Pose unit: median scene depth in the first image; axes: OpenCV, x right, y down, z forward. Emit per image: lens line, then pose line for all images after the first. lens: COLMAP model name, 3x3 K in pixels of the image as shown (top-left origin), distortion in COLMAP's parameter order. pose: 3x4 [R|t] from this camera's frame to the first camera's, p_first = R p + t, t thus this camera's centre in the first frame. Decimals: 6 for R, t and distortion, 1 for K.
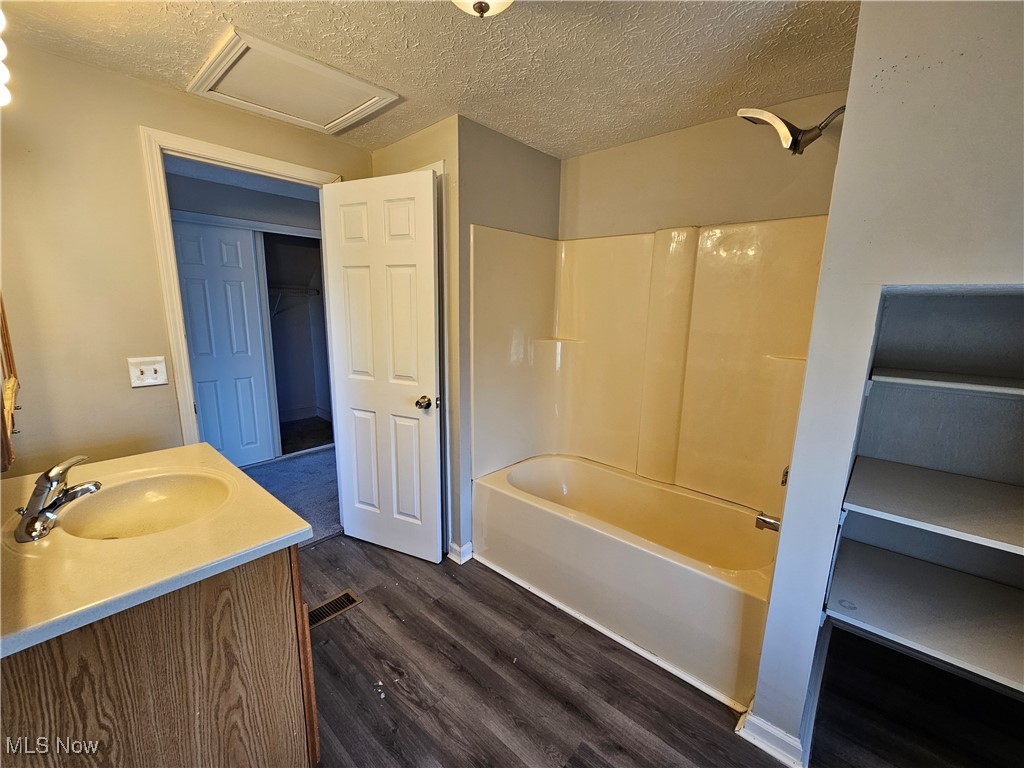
lens RADIAL K [[420.0, 0, 513.9], [0, 420.0, 385.7], [0, 0, 1]] dist [0.002365, -0.000927]
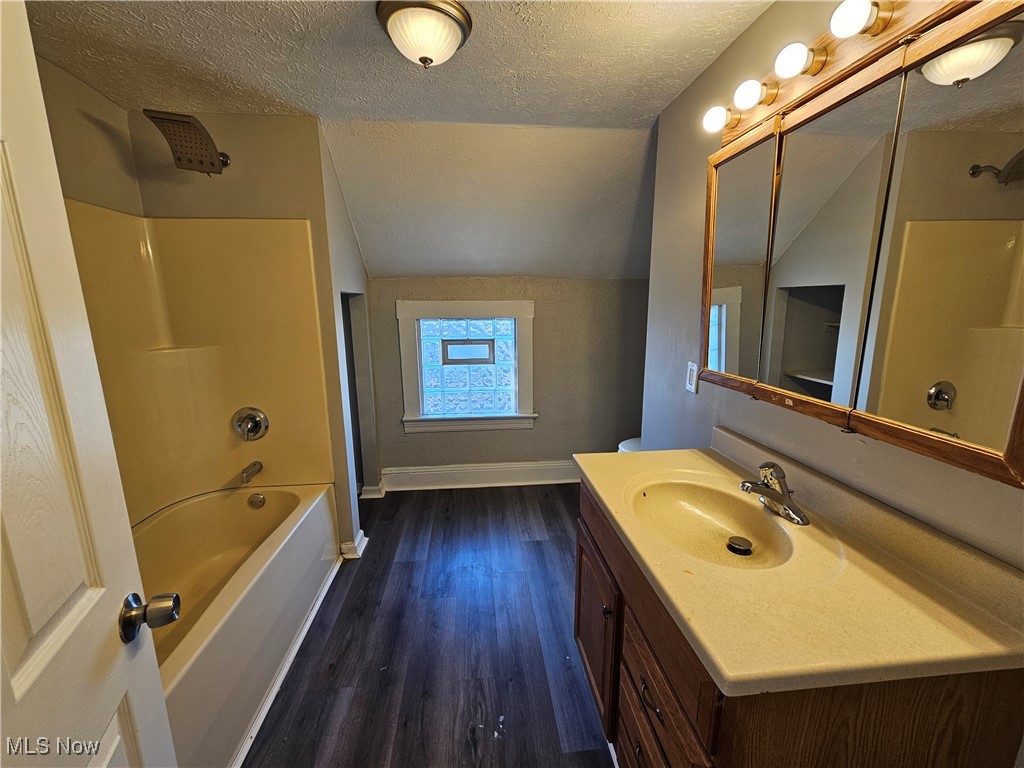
lens RADIAL K [[420.0, 0, 513.4], [0, 420.0, 383.7], [0, 0, 1]] dist [0.002365, -0.000927]
pose [[-0.733631, -0.139715, 0.665030, -0.822130], [0.122577, 0.935376, 0.331732, -0.258968], [-0.668401, 0.324886, -0.669095, 1.322019]]
